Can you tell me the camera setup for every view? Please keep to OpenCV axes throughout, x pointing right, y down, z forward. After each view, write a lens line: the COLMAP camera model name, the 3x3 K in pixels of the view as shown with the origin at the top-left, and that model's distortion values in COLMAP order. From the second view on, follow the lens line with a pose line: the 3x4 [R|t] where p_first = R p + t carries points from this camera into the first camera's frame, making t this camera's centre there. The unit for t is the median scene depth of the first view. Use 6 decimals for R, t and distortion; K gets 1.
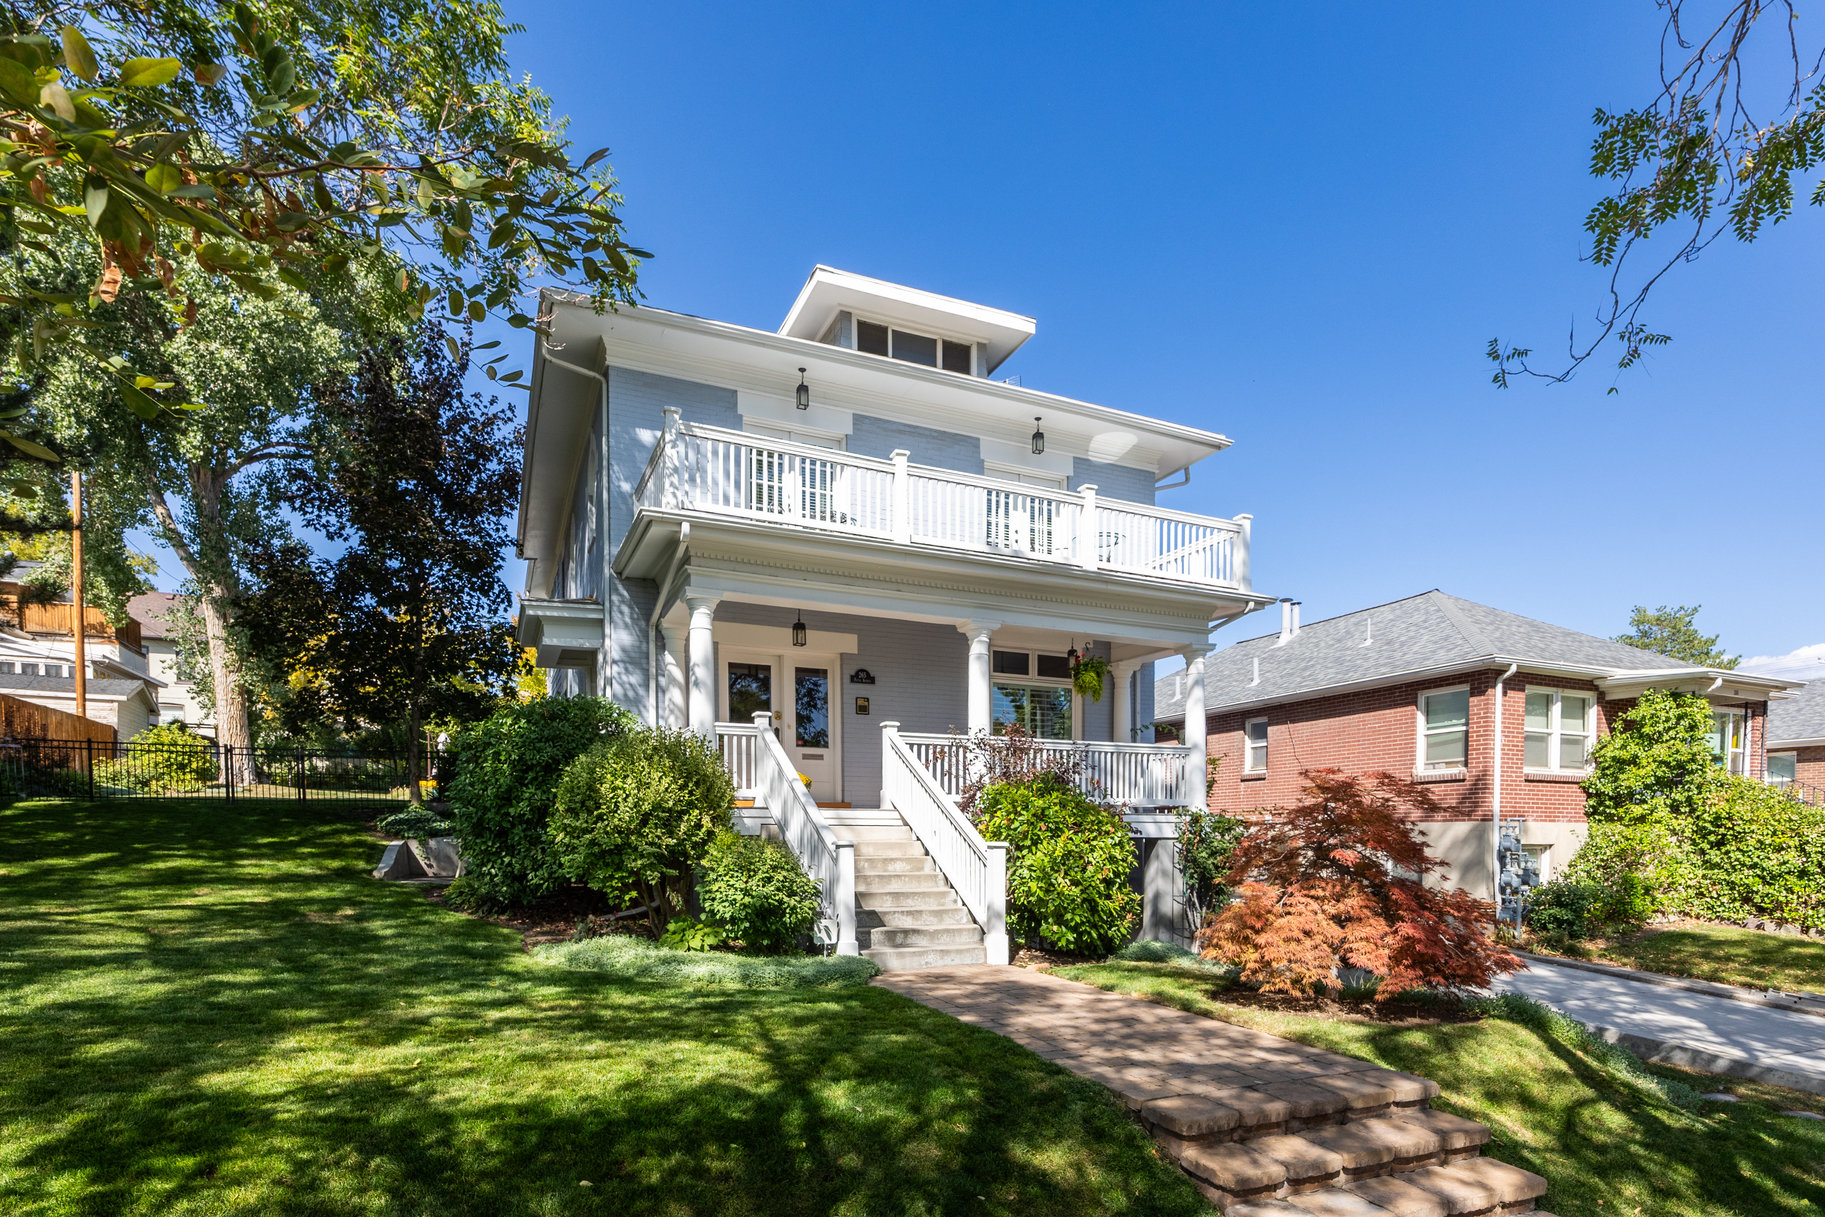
lens RADIAL K [[930.1, 0, 865.8], [0, 930.1, 768.5], [0, 0, 1]] dist [-0.016546, -0.000619]
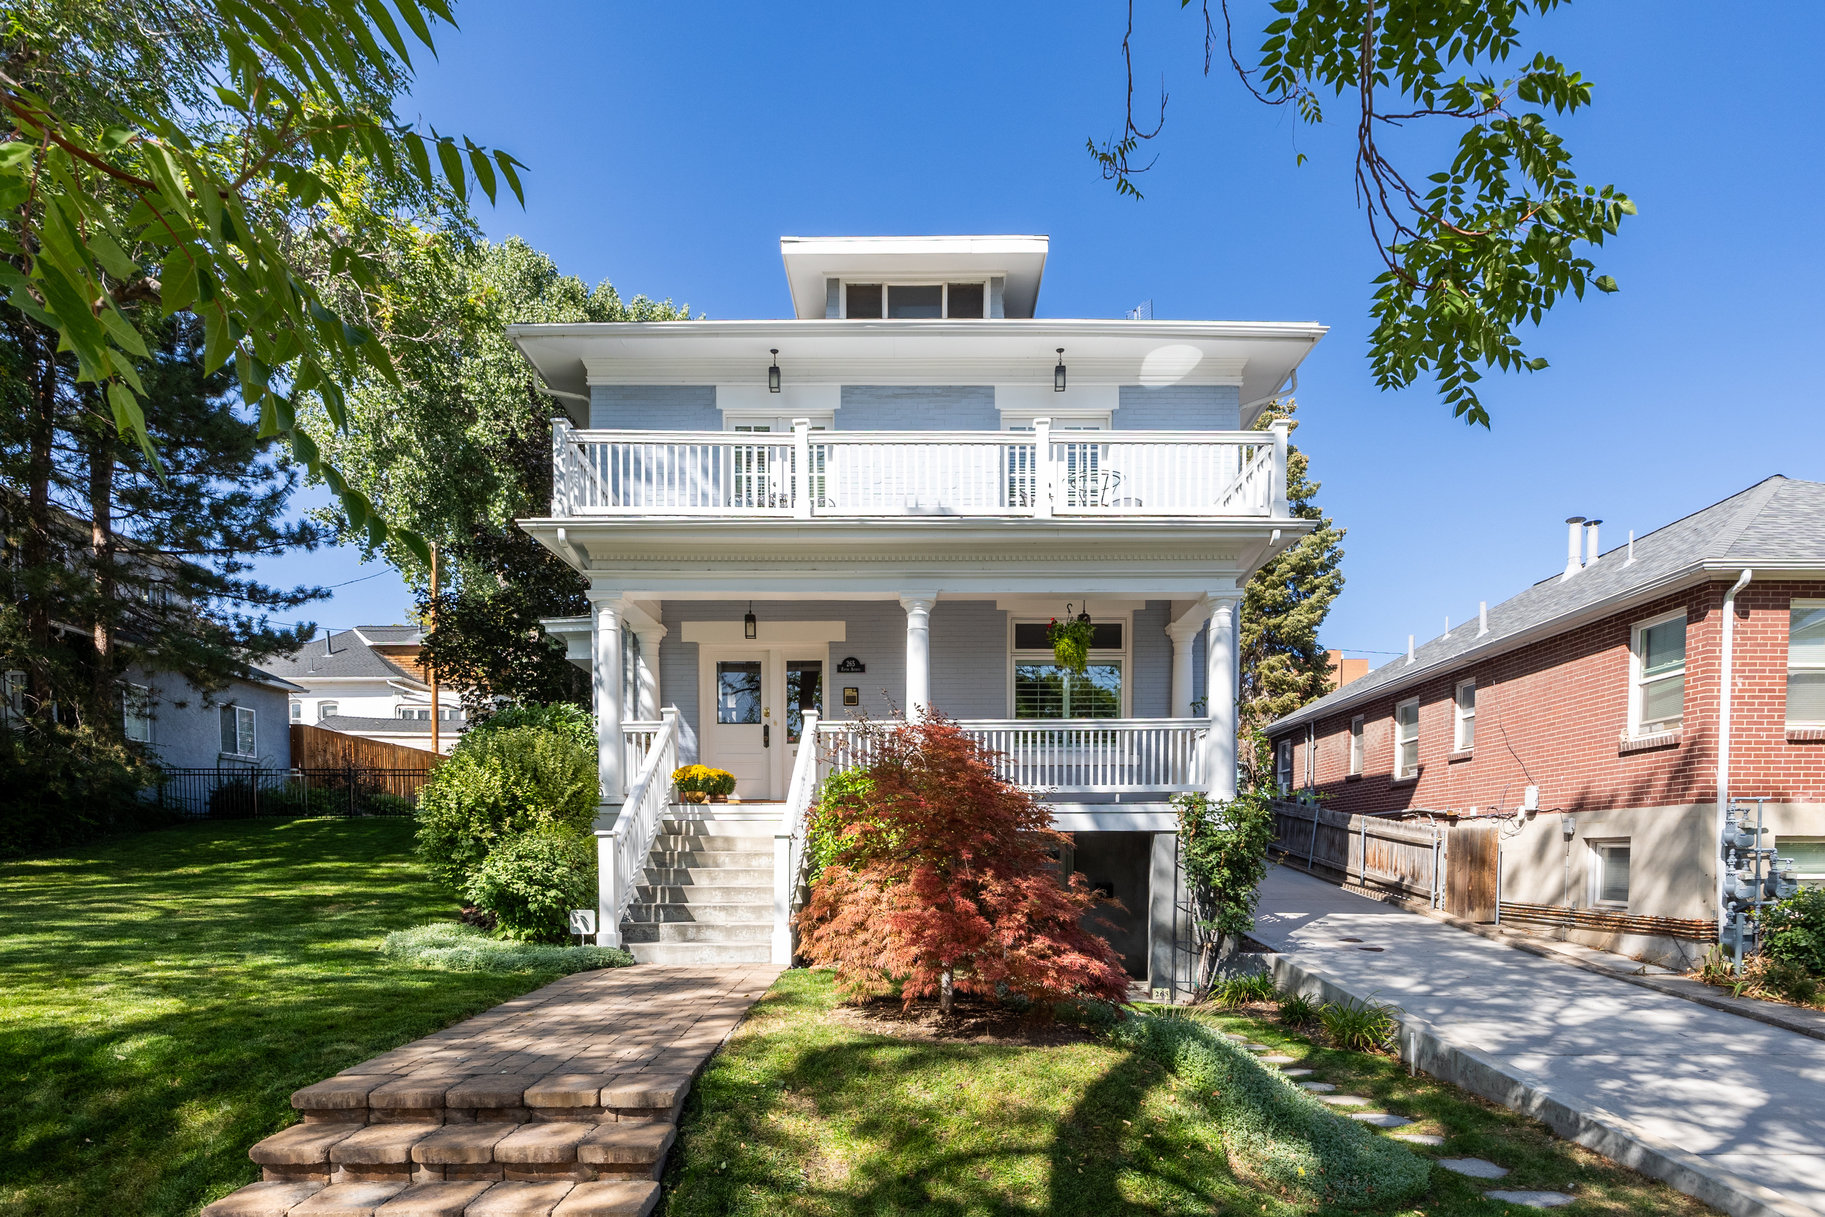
lens RADIAL K [[990.0, 0, 914.2], [0, 990.0, 794.6], [0, 0, 1]] dist [-0.014030, 0.000402]
pose [[0.921703, -0.030156, -0.386722, 0.408738], [0.034255, 0.999406, 0.003711, 0.027975], [0.386381, -0.016668, 0.922189, 0.095789]]
